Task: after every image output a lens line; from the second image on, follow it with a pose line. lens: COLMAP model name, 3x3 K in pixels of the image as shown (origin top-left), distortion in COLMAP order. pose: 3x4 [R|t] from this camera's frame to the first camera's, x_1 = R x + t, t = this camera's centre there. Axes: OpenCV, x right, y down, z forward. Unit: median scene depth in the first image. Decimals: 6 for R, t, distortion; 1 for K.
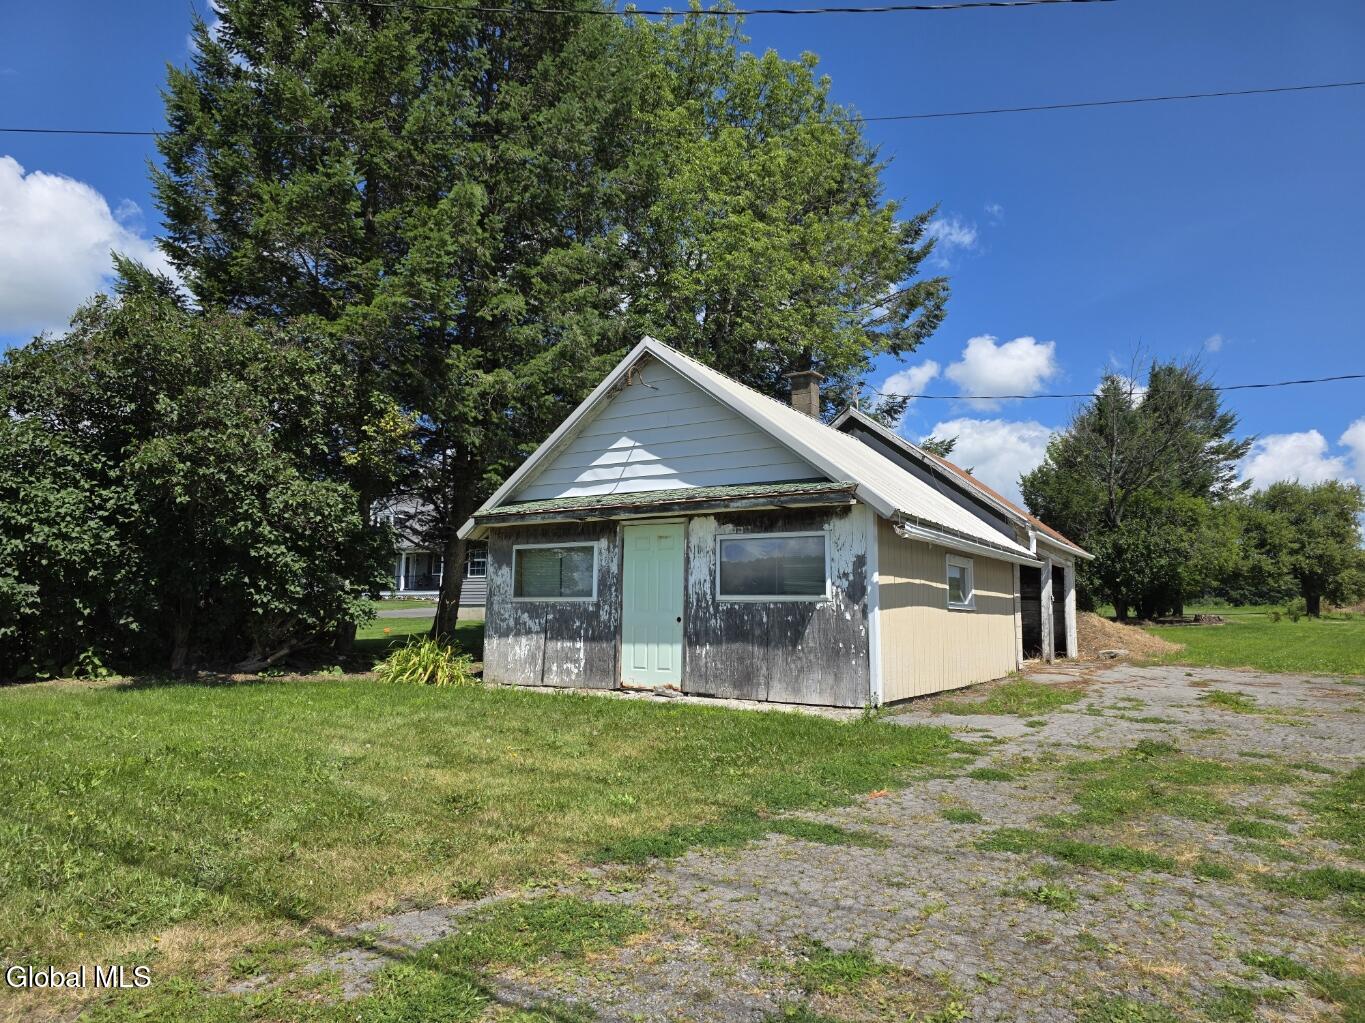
lens RADIAL K [[895.3, 0, 682.5], [0, 895.3, 511.5], [0, 0, 1]] dist [-0.004826, -0.003026]
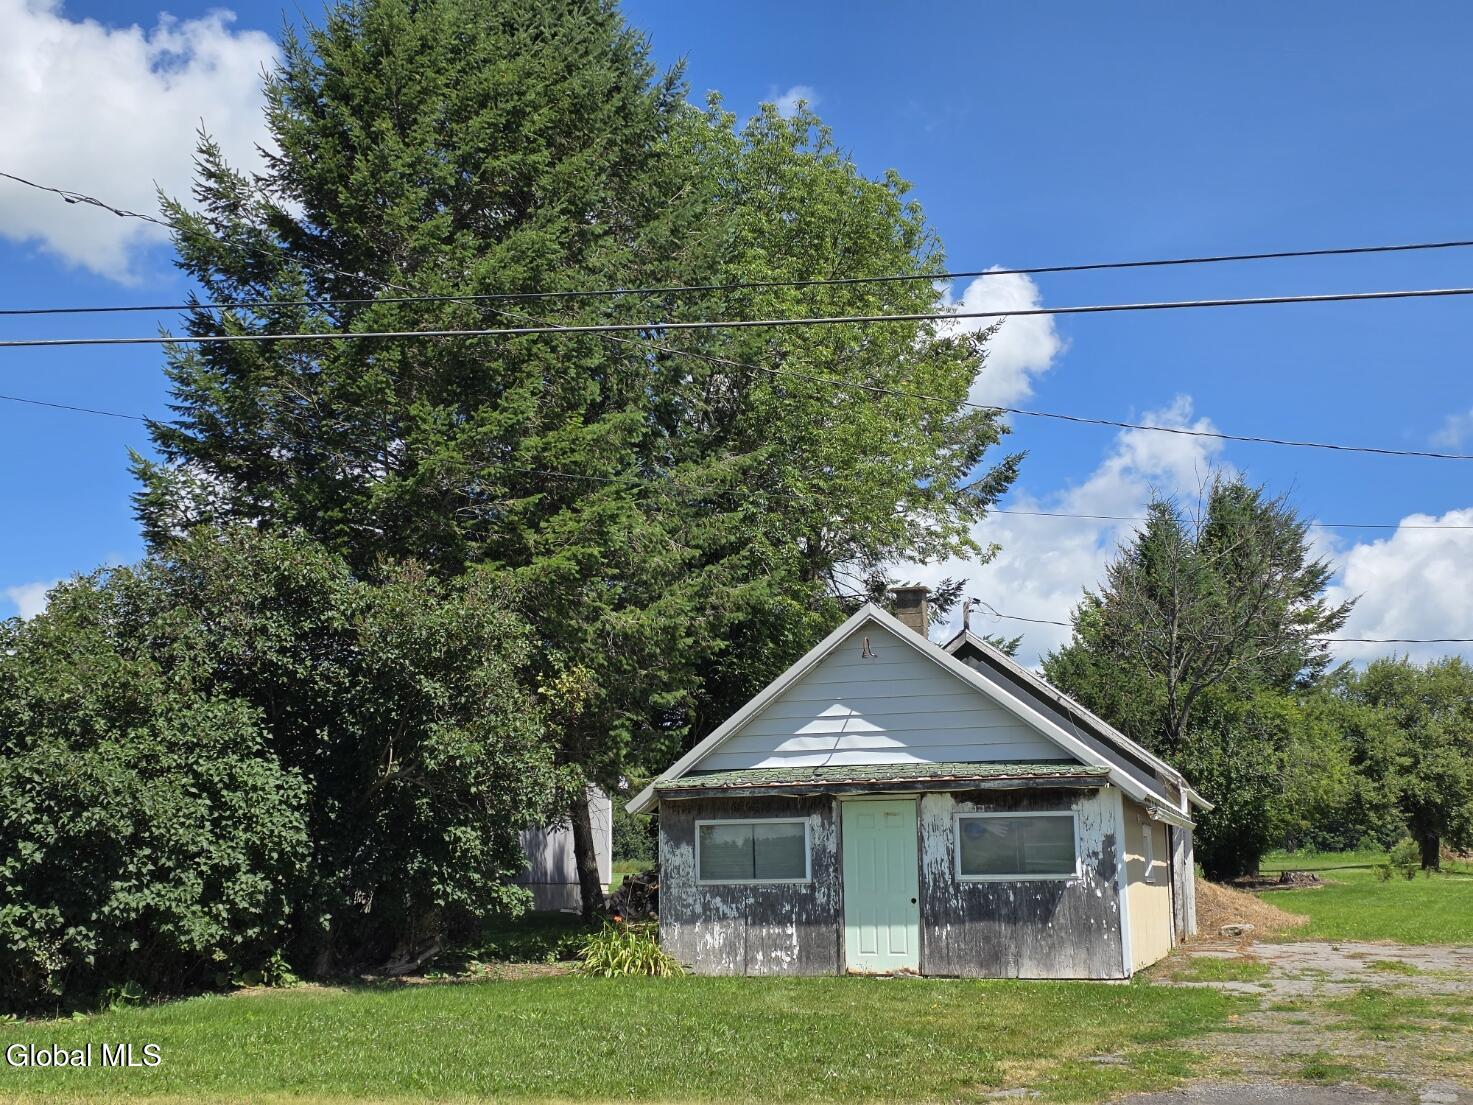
lens RADIAL K [[1938.1, 0, 736.5], [0, 1938.1, 552.5], [0, 0, 1]] dist [0.001833, -0.068608]
pose [[0.960215, 0.024684, 0.278169, -0.733308], [-0.009967, 0.998480, -0.054198, -0.131589], [-0.279084, 0.049269, 0.959002, -0.921193]]
